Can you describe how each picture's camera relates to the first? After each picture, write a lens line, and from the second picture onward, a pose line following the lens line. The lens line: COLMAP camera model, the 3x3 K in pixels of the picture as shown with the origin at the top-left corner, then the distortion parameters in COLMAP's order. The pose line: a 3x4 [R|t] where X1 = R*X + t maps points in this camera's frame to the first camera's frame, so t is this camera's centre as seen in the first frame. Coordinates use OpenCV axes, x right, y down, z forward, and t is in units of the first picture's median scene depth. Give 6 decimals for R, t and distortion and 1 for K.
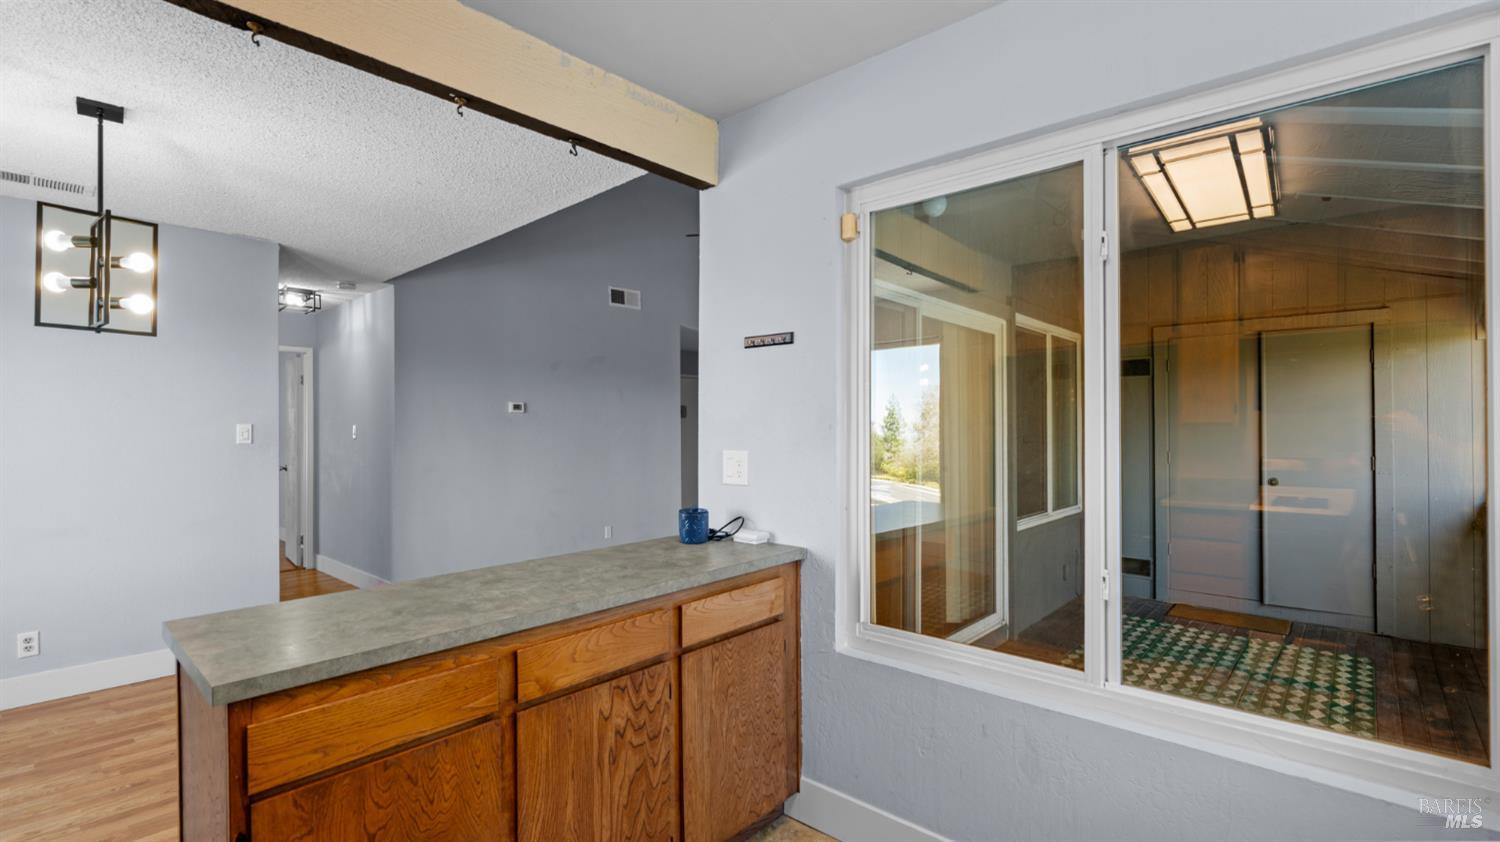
lens RADIAL K [[687.5, 0, 749.8], [0, 687.5, 424.3], [0, 0, 1]] dist [-0.000141, 0.000163]
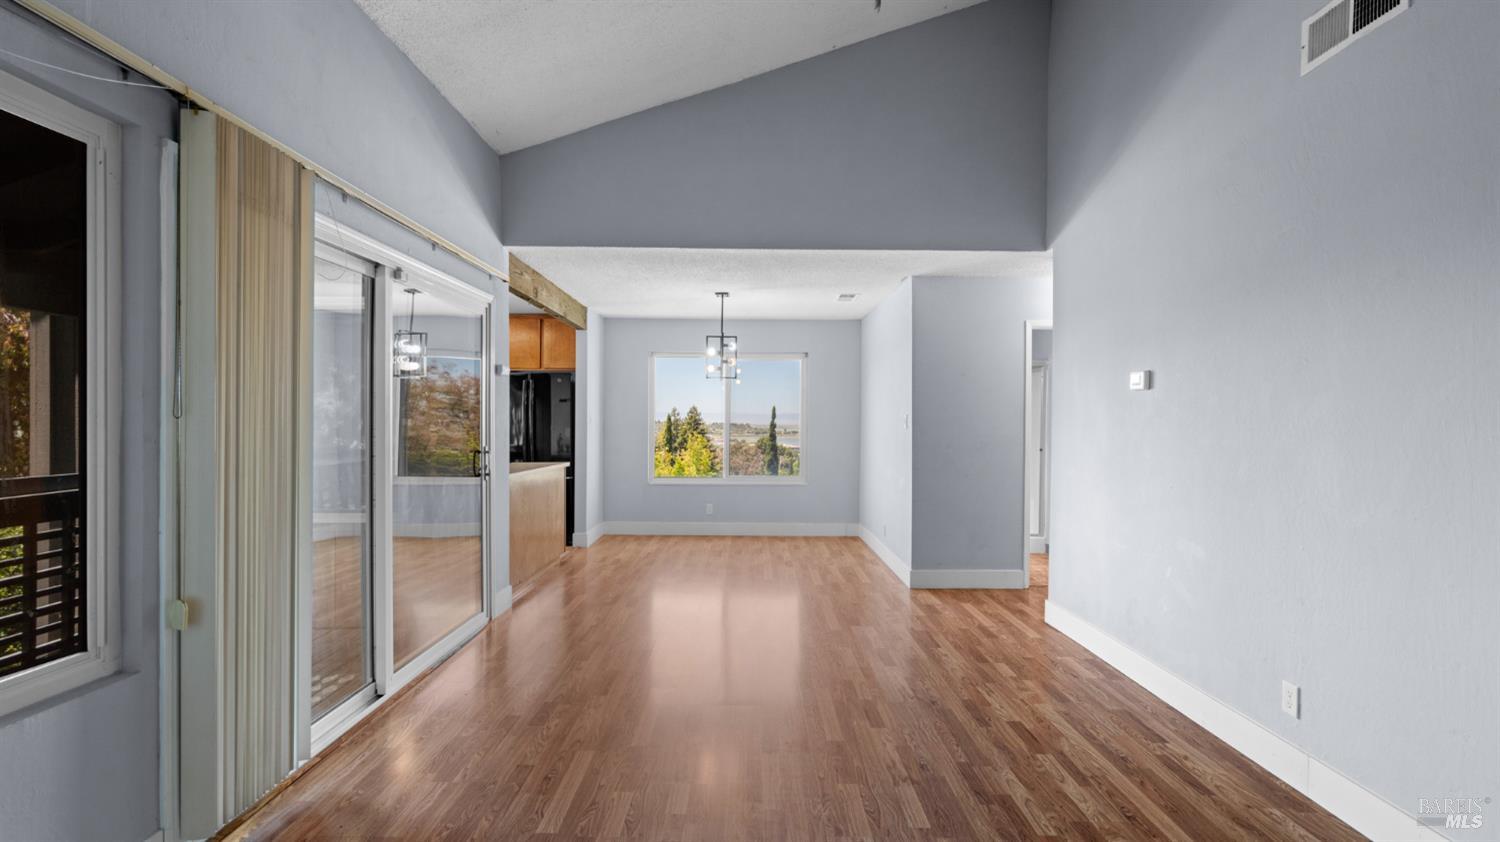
lens RADIAL K [[687.5, 0, 749.8], [0, 687.5, 424.3], [0, 0, 1]] dist [-0.000141, 0.000163]
pose [[-0.741635, 0.002675, -0.670799, 0.287523], [-0.000233, 0.999991, 0.004245, 0.009317], [0.670804, 0.003304, -0.741627, 1.220204]]
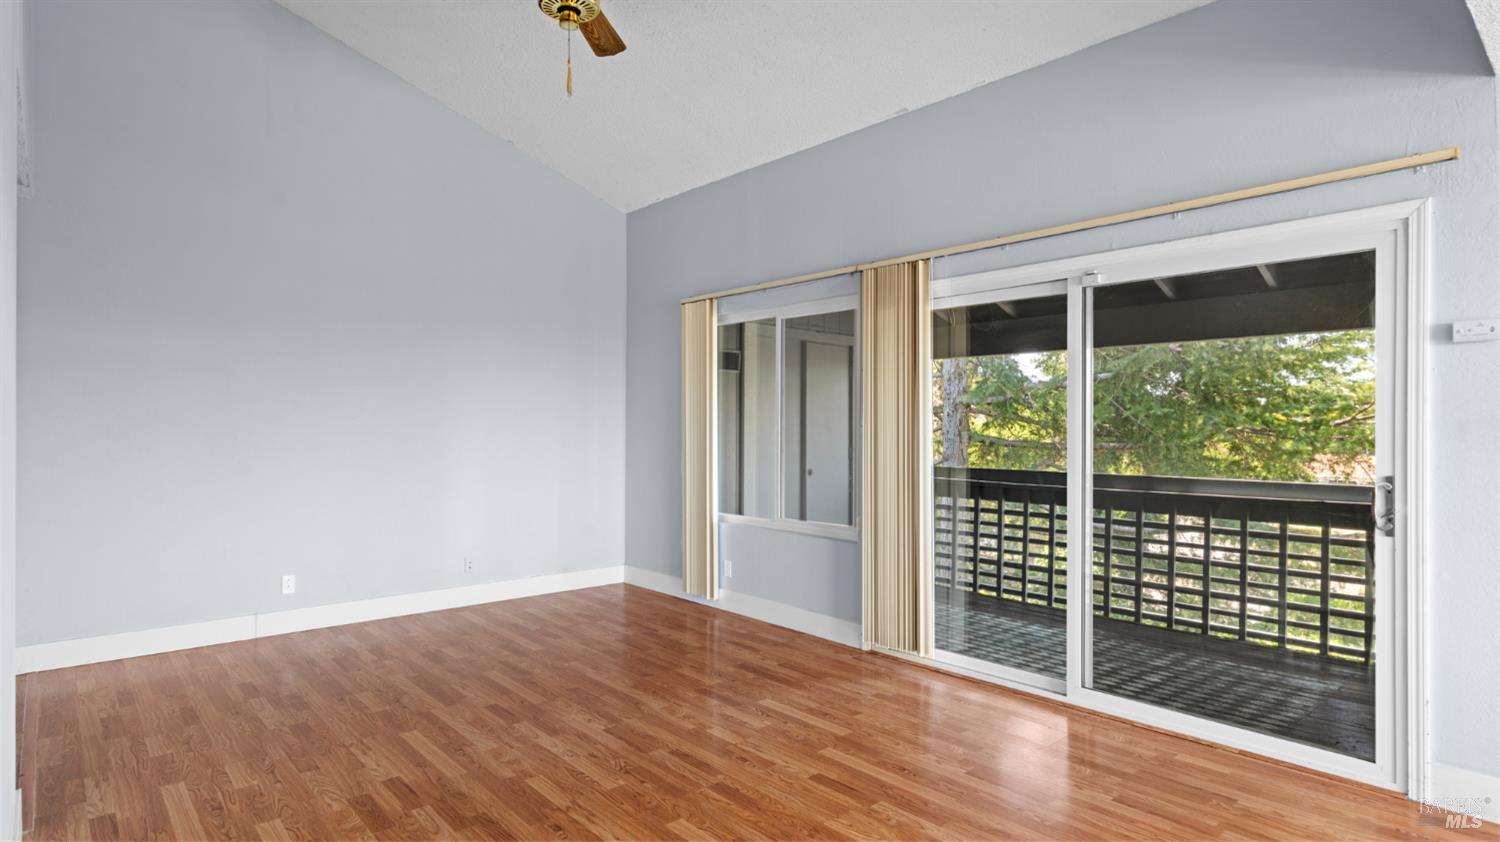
lens RADIAL K [[781.5, 0, 745.2], [0, 781.5, 421.5], [0, 0, 1]] dist [0.005254, 0.001348]
pose [[0.111259, 0.011157, 0.993729, -0.492558], [-0.009394, 0.999904, -0.010175, 0.011306], [-0.993747, -0.008203, 0.111353, 0.828034]]
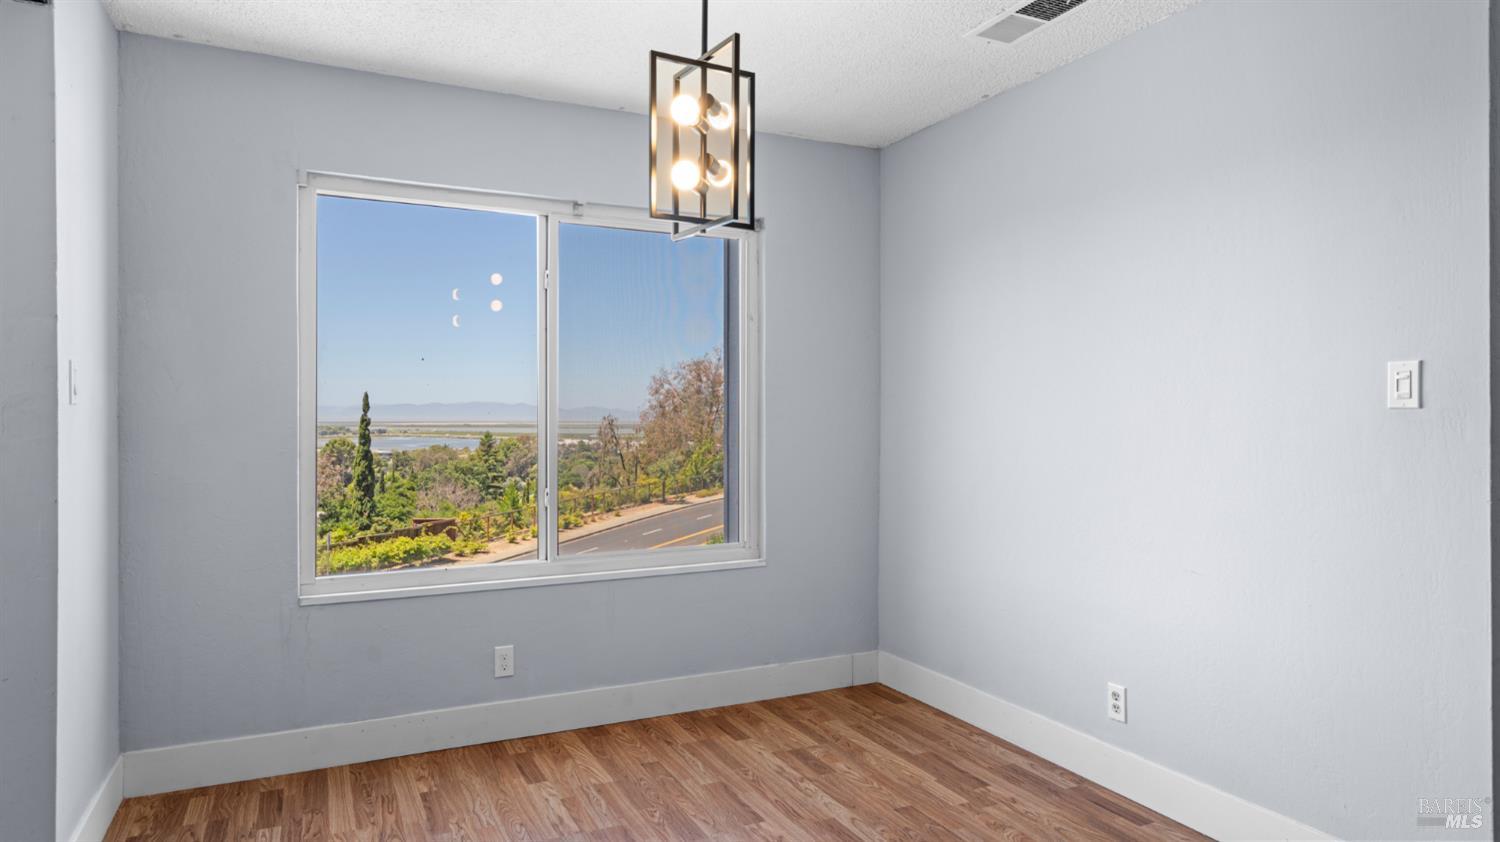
lens RADIAL K [[901.6, 0, 750.0], [0, 901.6, 421.0], [0, 0, 1]] dist [0.001642, 0.002535]
pose [[-0.371372, 0.010656, -0.928423, -0.053872], [0.007529, 0.999936, 0.008465, 0.019129], [0.928454, -0.003846, -0.371428, 0.567825]]
